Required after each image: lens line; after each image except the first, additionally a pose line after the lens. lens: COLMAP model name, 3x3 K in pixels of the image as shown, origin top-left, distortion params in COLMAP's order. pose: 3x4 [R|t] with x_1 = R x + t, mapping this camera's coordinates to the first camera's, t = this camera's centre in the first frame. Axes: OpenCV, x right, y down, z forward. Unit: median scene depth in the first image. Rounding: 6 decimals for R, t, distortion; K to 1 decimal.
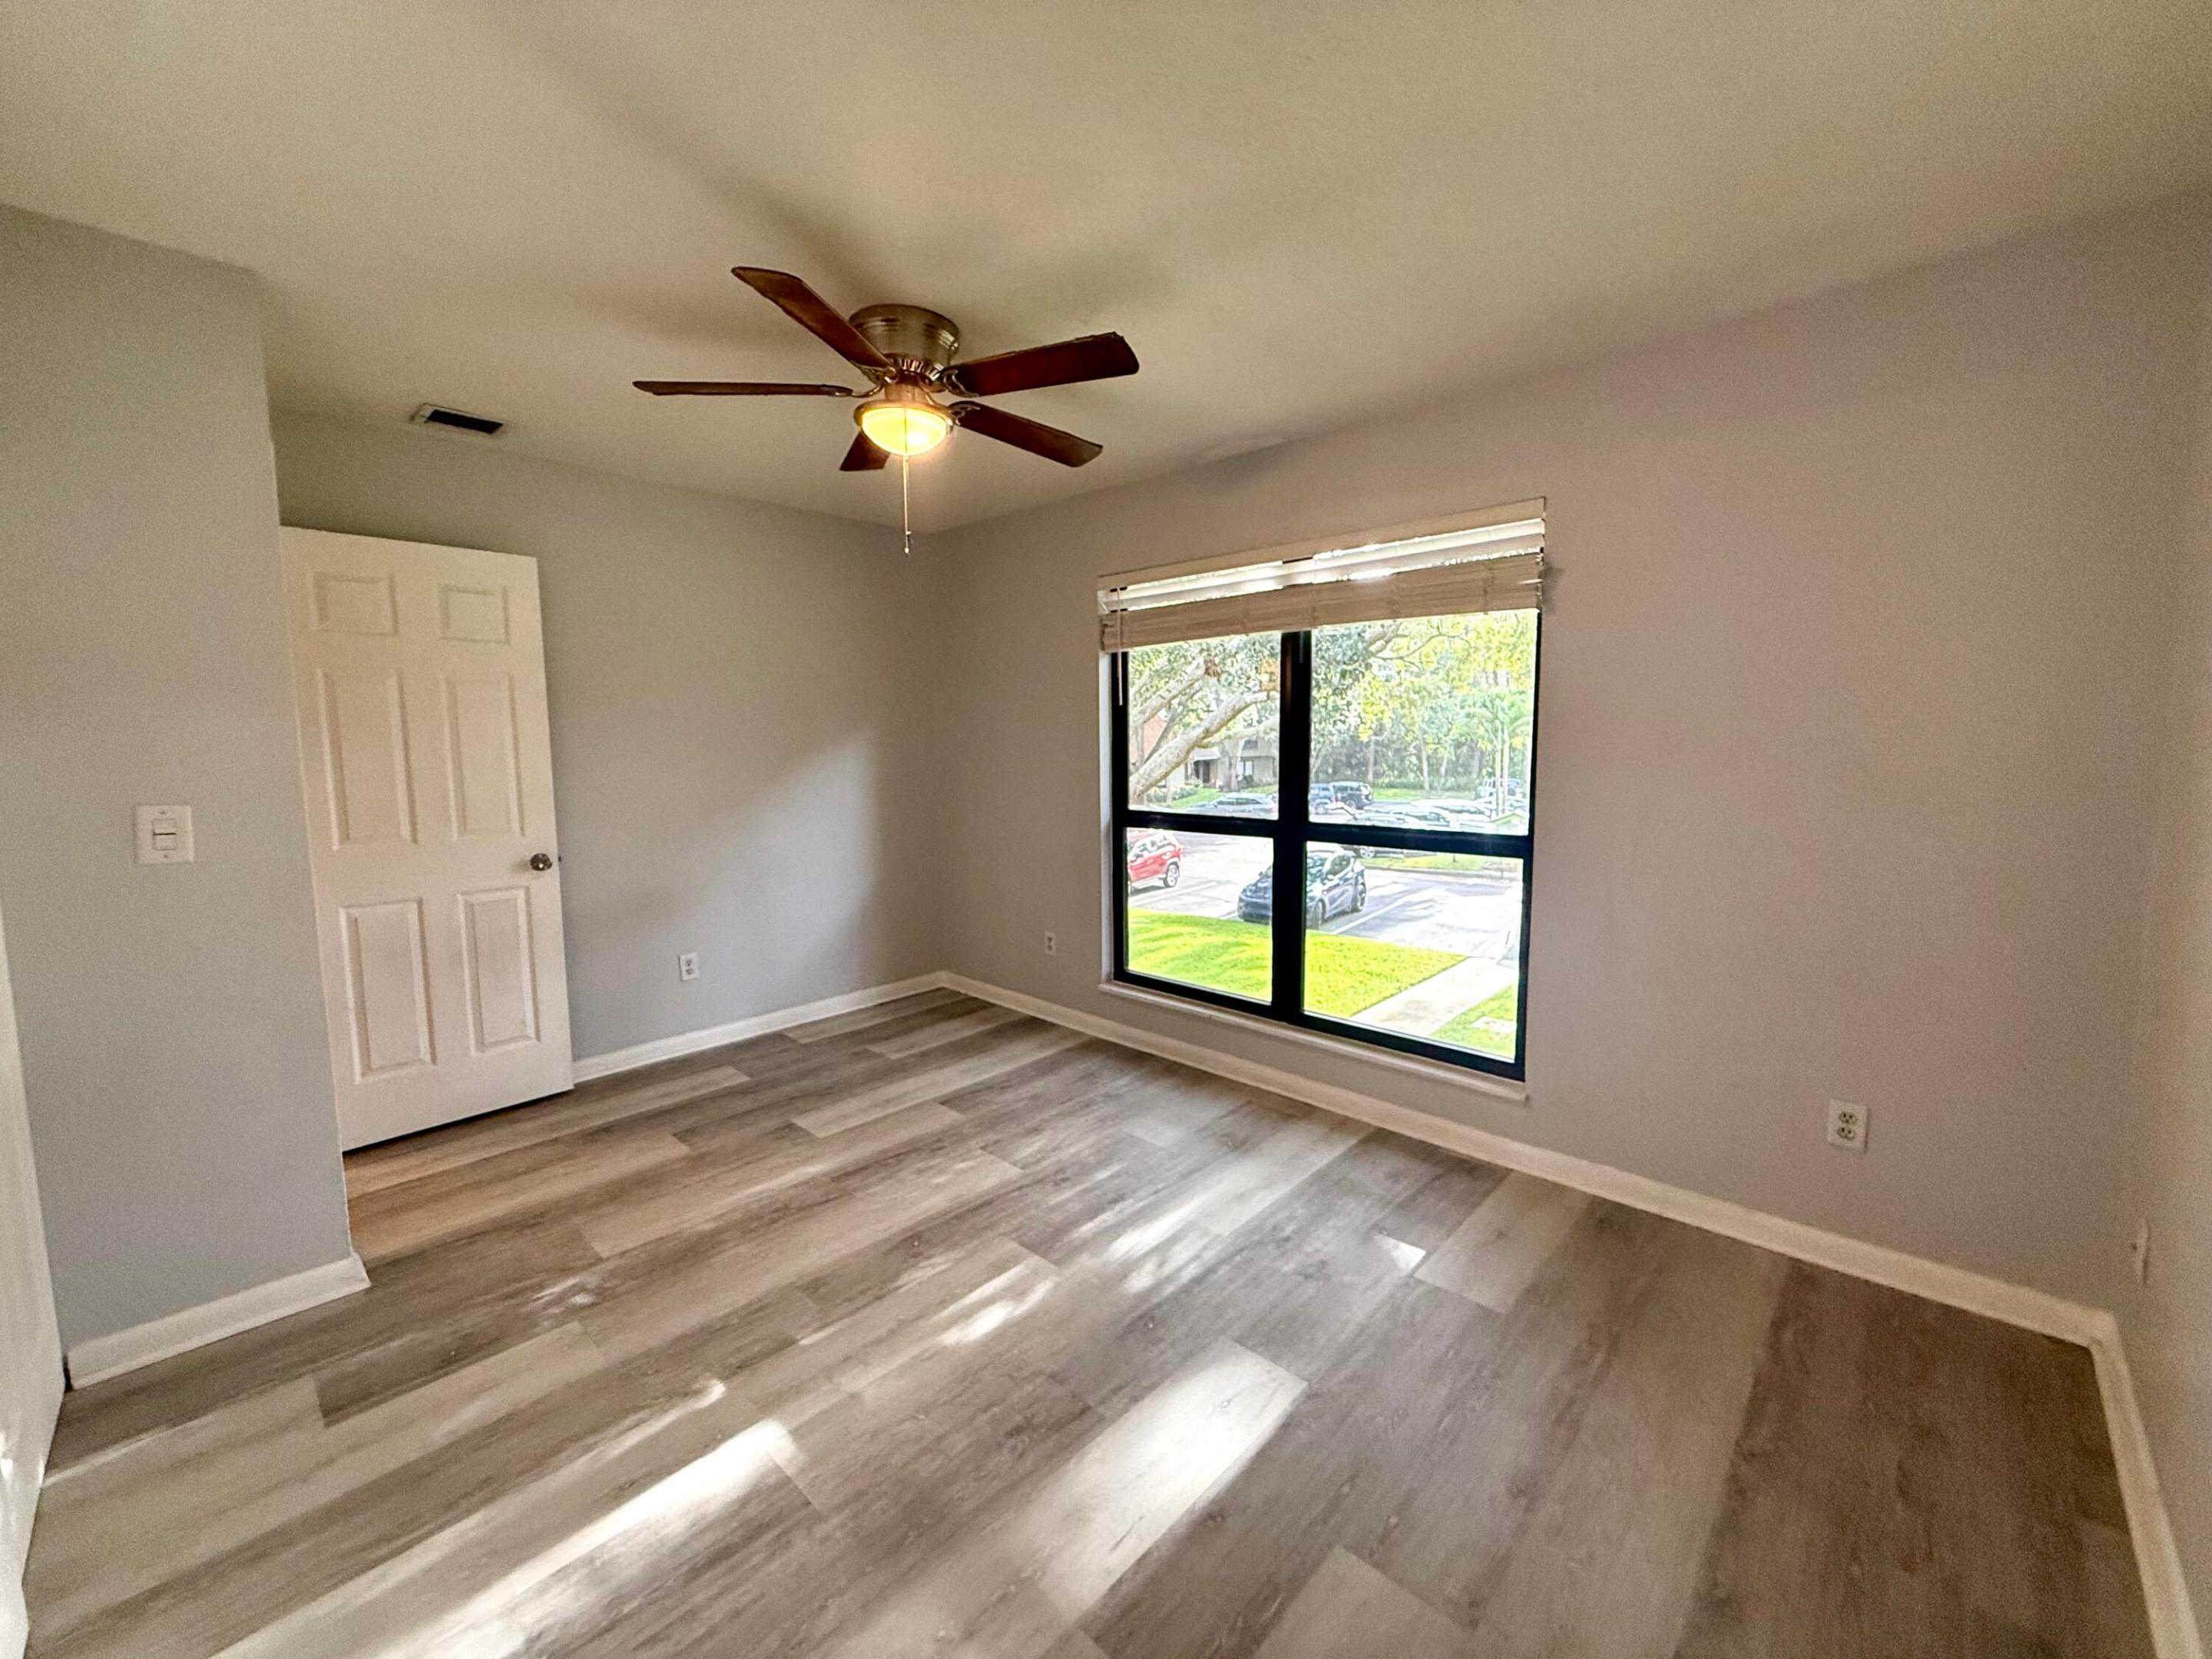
lens RADIAL K [[882.0, 0, 1099.8], [0, 882.0, 825.3], [0, 0, 1]] dist [-0.001335, 0.000444]
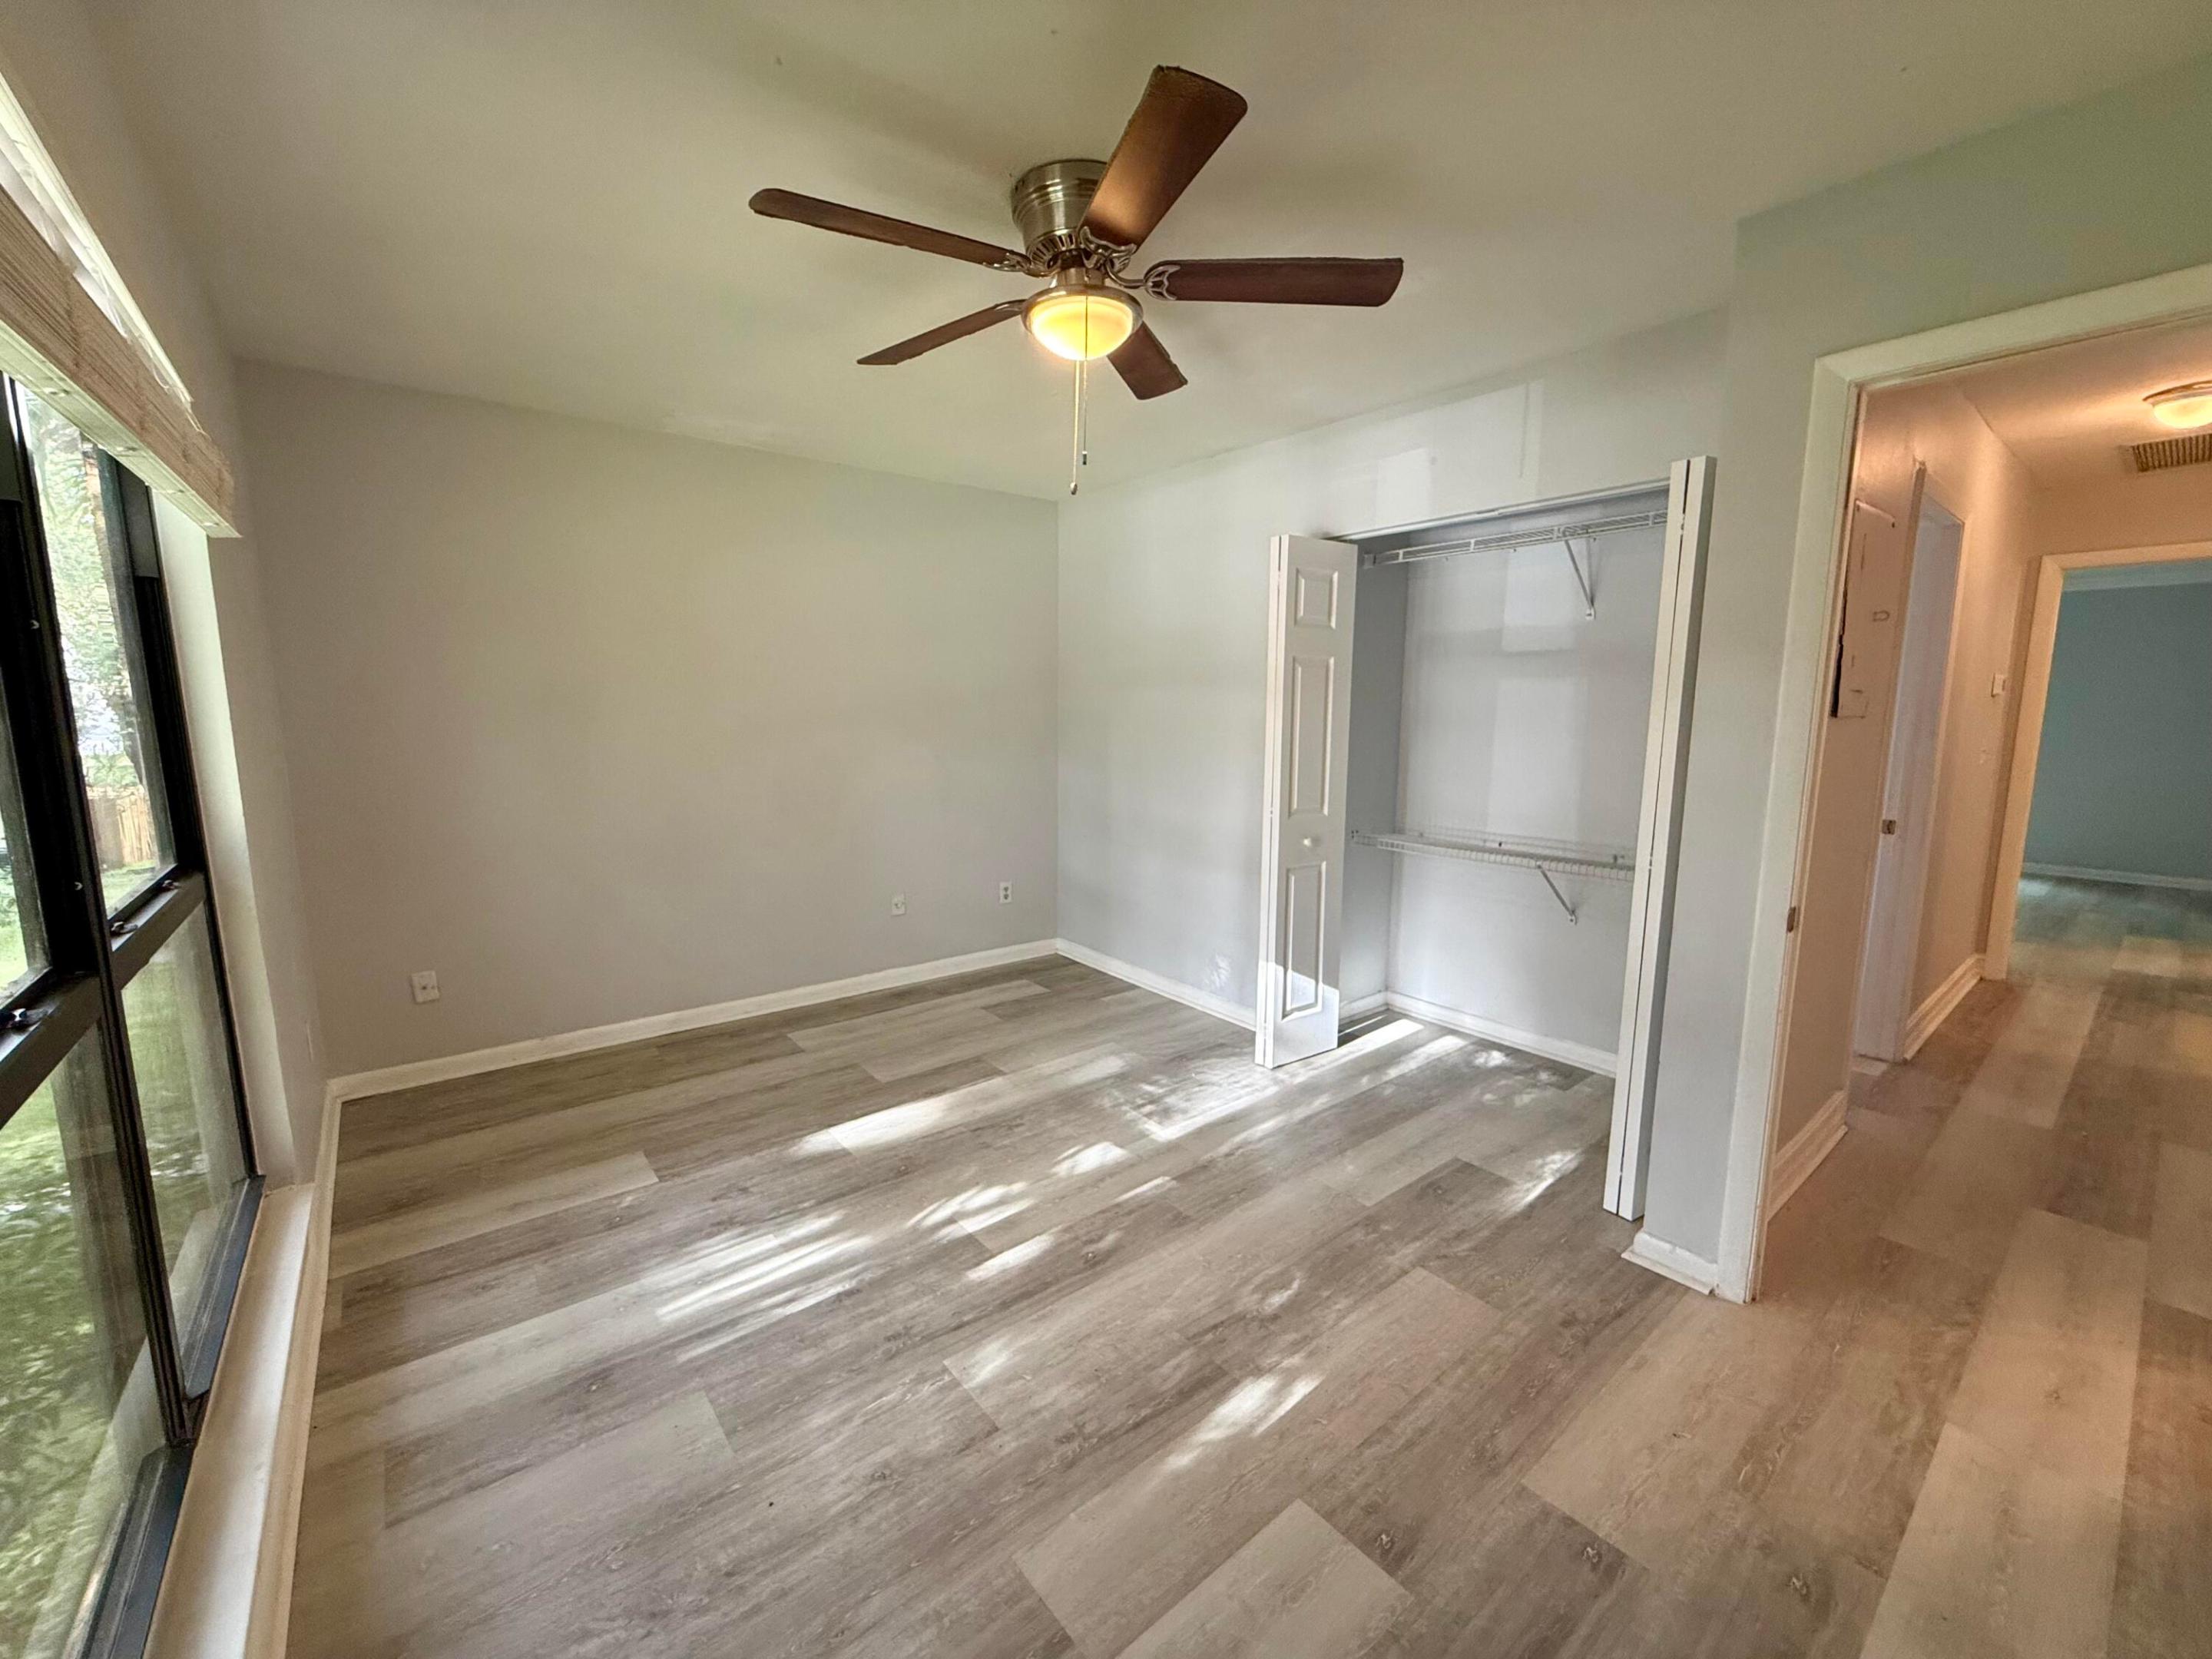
lens RADIAL K [[882.0, 0, 1099.8], [0, 882.0, 825.3], [0, 0, 1]] dist [-0.001335, 0.000444]
pose [[-0.991396, -0.015354, 0.129990, -0.305275], [0.015231, 0.972818, 0.231070, -0.169394], [-0.130004, 0.231062, -0.964214, 1.648815]]
